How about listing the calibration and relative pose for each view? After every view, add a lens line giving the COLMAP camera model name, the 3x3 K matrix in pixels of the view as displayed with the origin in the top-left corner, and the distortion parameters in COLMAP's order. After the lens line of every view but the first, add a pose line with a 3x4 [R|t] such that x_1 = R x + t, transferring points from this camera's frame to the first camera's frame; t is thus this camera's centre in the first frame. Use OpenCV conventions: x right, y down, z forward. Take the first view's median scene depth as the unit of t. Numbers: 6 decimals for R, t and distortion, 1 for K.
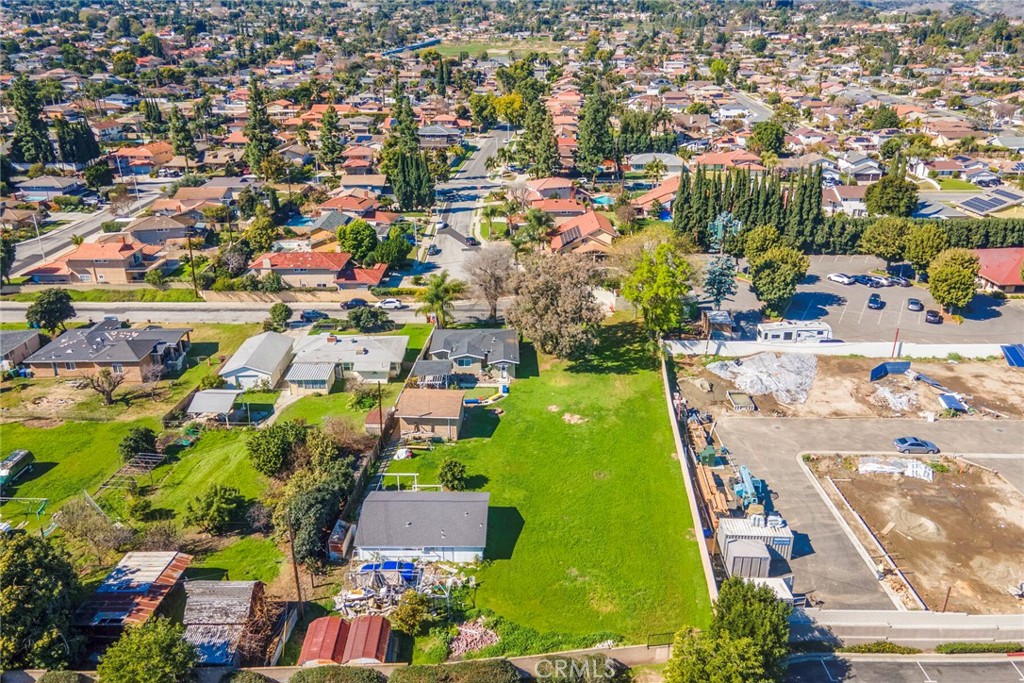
lens RADIAL K [[742.0, 0, 514.6], [0, 742.0, 323.2], [0, 0, 1]] dist [0.036097, 0.001448]
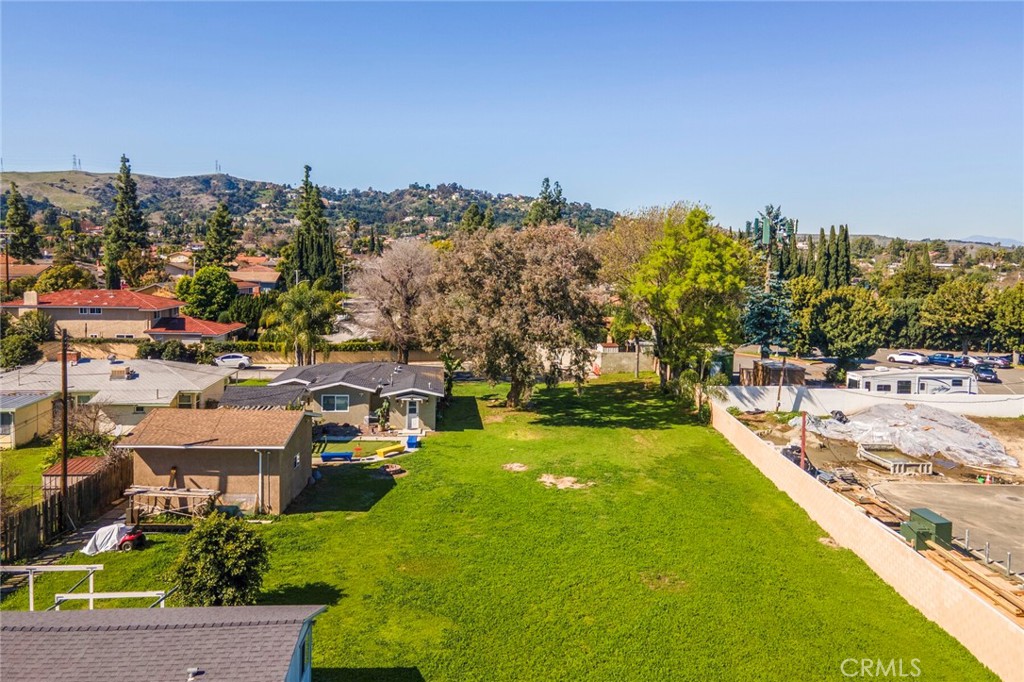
lens RADIAL K [[743.5, 0, 513.7], [0, 743.5, 308.7], [0, 0, 1]] dist [0.011724, 0.050103]
pose [[0.996042, 0.021536, 0.086235, 0.007931], [0.005421, 0.953677, -0.300784, 0.140401], [-0.088718, 0.300061, 0.949785, 0.469724]]
